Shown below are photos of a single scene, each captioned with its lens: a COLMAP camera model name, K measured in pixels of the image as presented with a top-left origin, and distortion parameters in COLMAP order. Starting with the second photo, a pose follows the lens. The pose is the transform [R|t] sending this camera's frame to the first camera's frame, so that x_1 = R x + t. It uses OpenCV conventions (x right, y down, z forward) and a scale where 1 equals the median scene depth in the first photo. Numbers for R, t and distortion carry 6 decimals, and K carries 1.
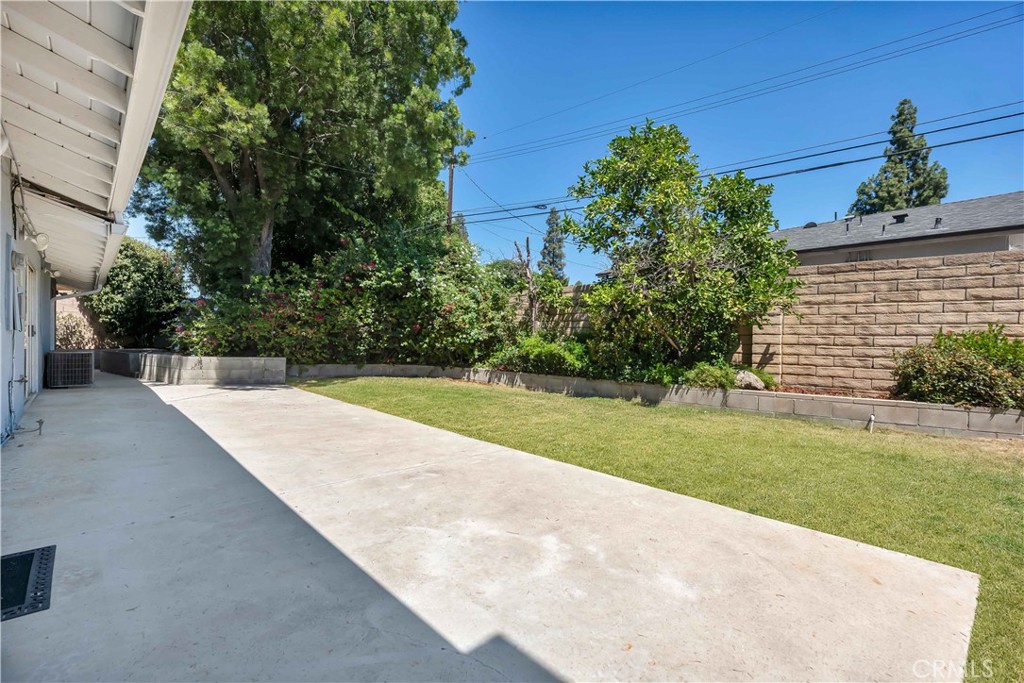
lens RADIAL K [[452.6, 0, 512.0], [0, 452.6, 341.5], [0, 0, 1]] dist [0.002761, 0.000145]
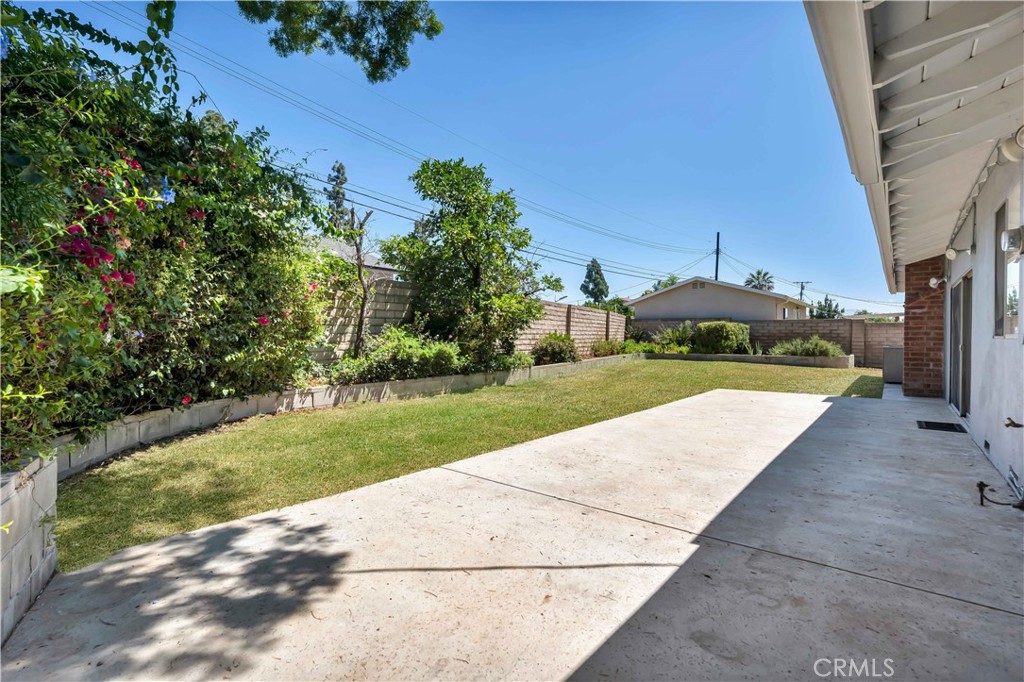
lens RADIAL K [[452.6, 0, 512.0], [0, 452.6, 341.0], [0, 0, 1]] dist [0.002761, 0.000145]
pose [[-0.109893, -0.019715, 0.993748, -0.667175], [0.007535, 0.999758, 0.020667, -0.016471], [-0.993915, 0.009759, -0.109718, 0.701657]]
